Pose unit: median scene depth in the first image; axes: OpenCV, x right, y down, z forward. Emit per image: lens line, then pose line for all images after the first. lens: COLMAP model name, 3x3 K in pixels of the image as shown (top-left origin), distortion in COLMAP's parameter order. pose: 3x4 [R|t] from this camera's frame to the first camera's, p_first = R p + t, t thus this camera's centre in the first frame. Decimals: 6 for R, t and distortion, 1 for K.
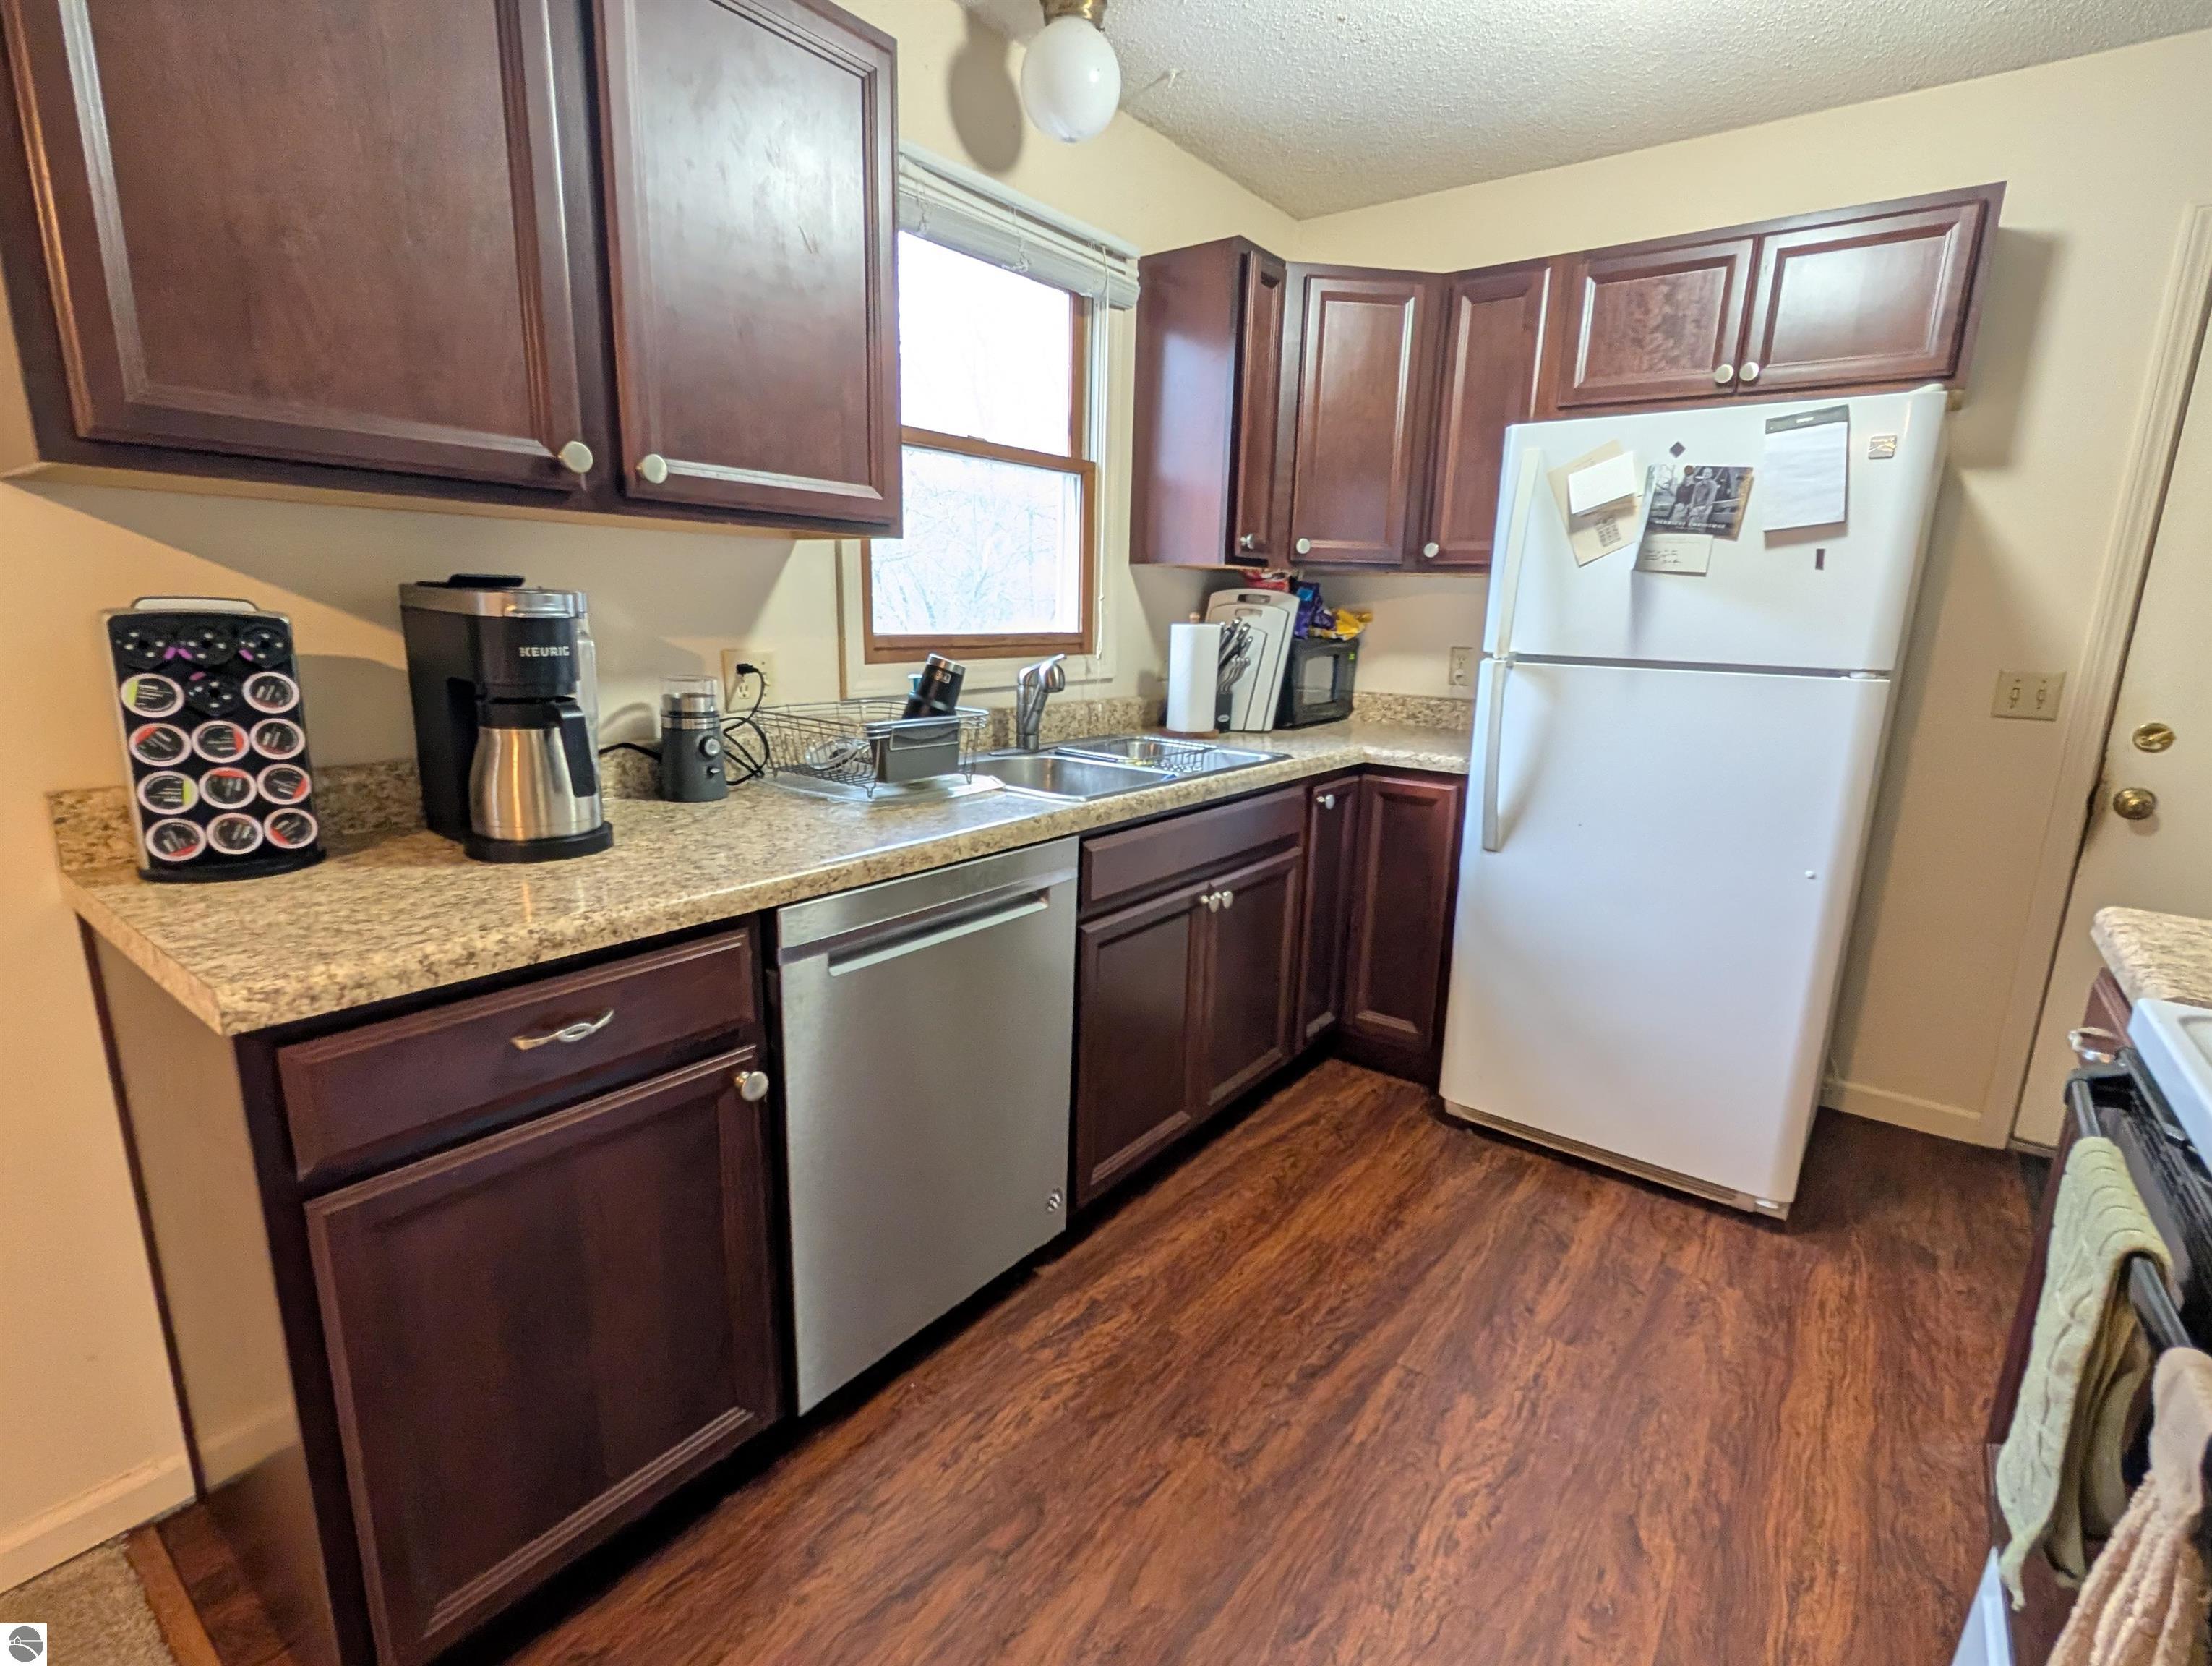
lens RADIAL K [[1032.9, 0, 1116.6], [0, 1032.9, 840.9], [0, 0, 1]] dist [0.002077, 0.000227]
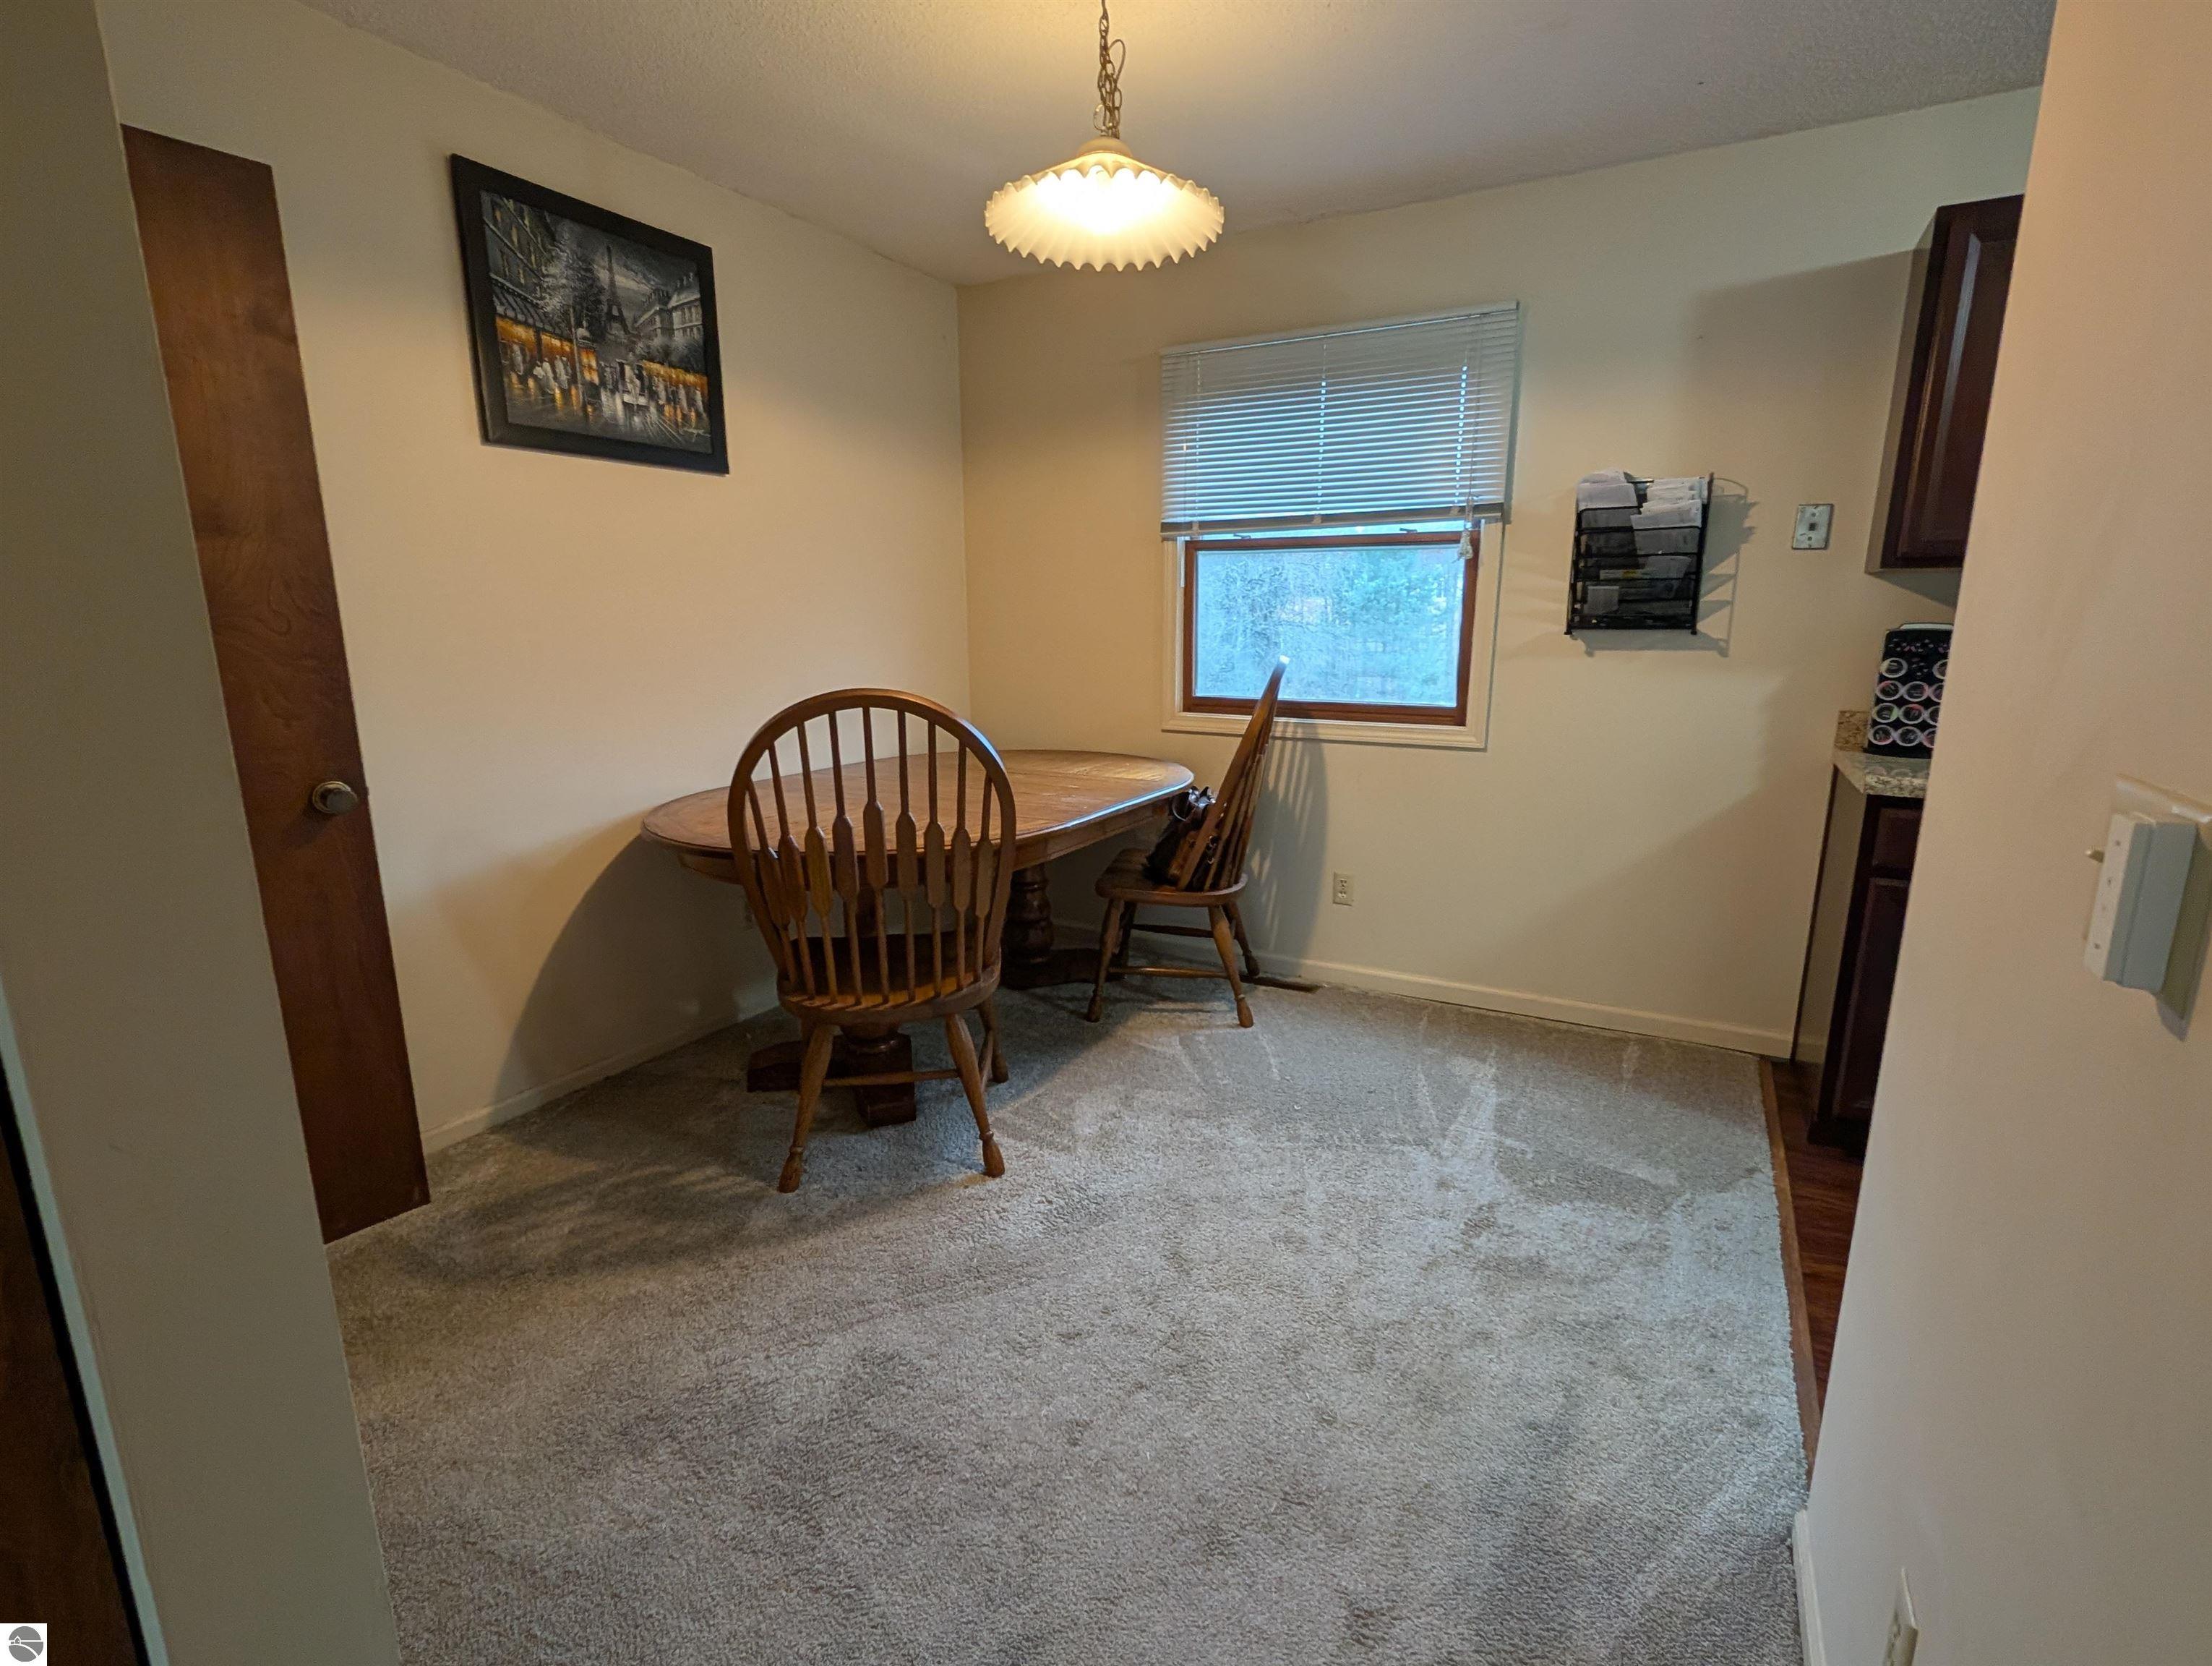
lens RADIAL K [[1036.9, 0, 1112.1], [0, 1036.9, 842.0], [0, 0, 1]] dist [0.000172, -0.000180]
pose [[0.133908, 0.185080, -0.973558, 0.602889], [-0.216304, 0.964177, 0.153545, 0.135183], [0.967099, 0.190023, 0.169144, -0.516599]]
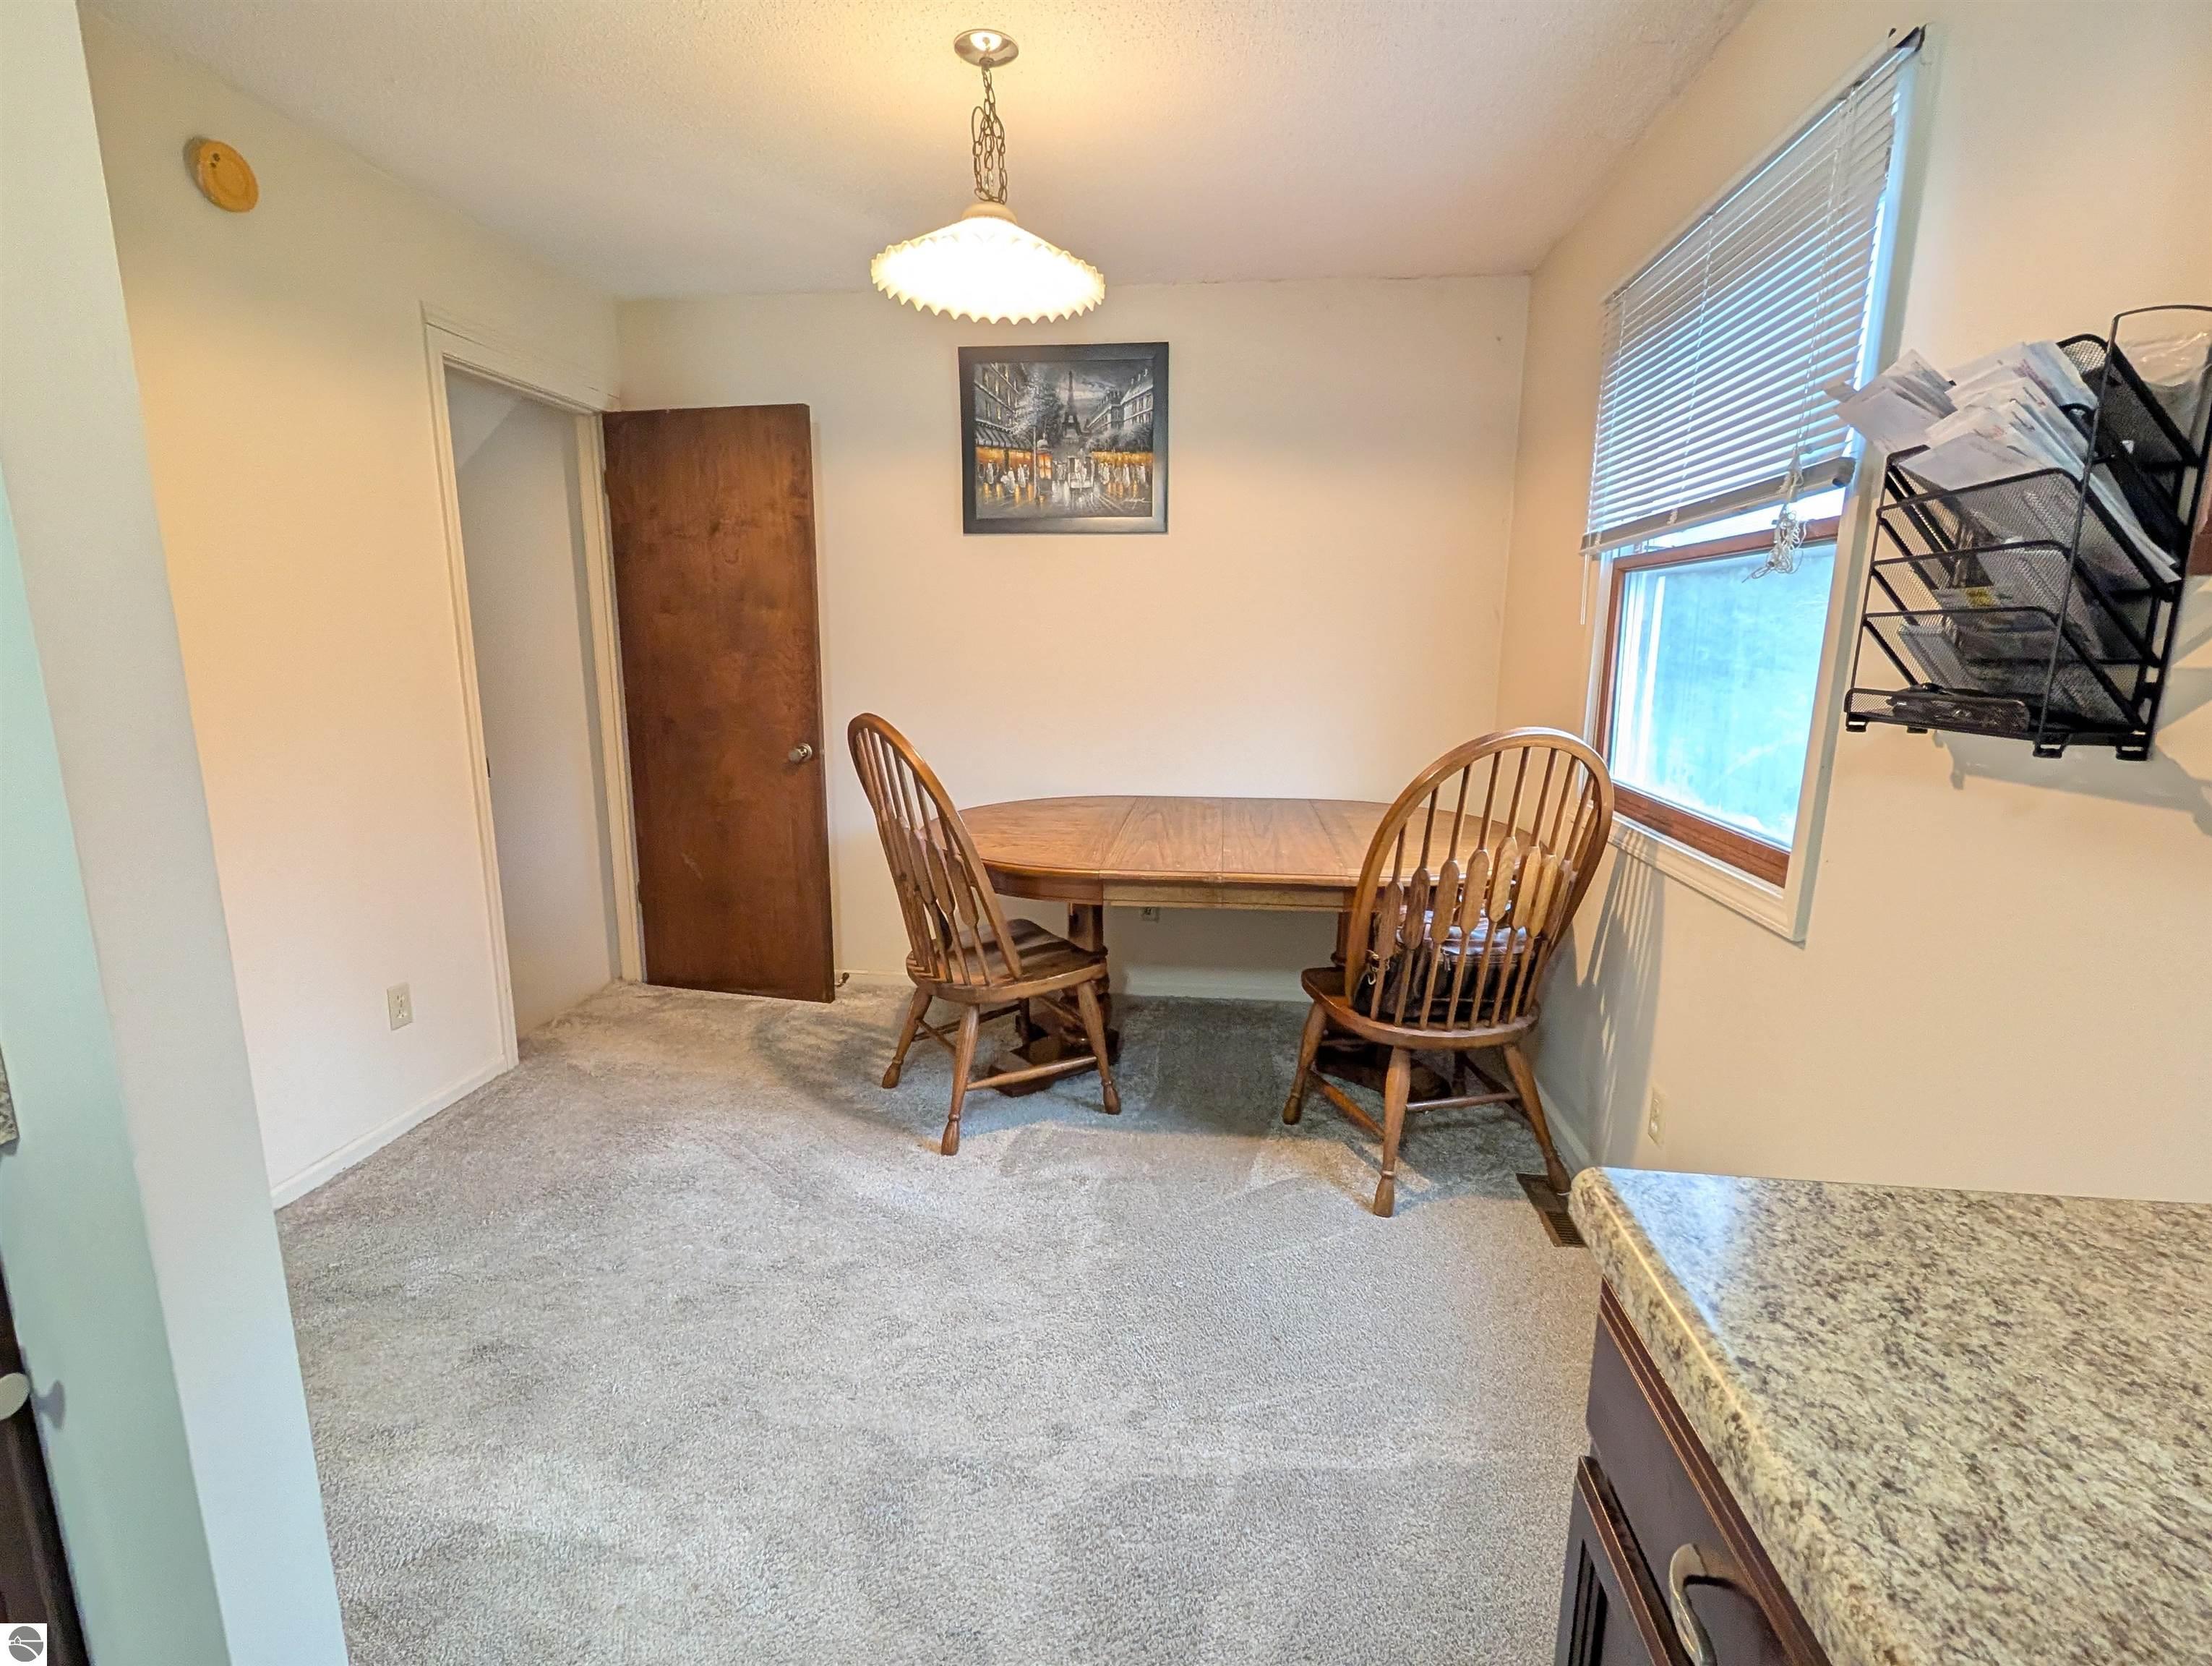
lens RADIAL K [[1032.9, 0, 1116.6], [0, 1032.9, 840.9], [0, 0, 1]] dist [0.002077, 0.000227]
pose [[-0.856734, 0.068384, -0.511205, -0.029677], [-0.144799, 0.919416, 0.365661, -0.170889], [0.495015, 0.387296, -0.777793, 0.604239]]
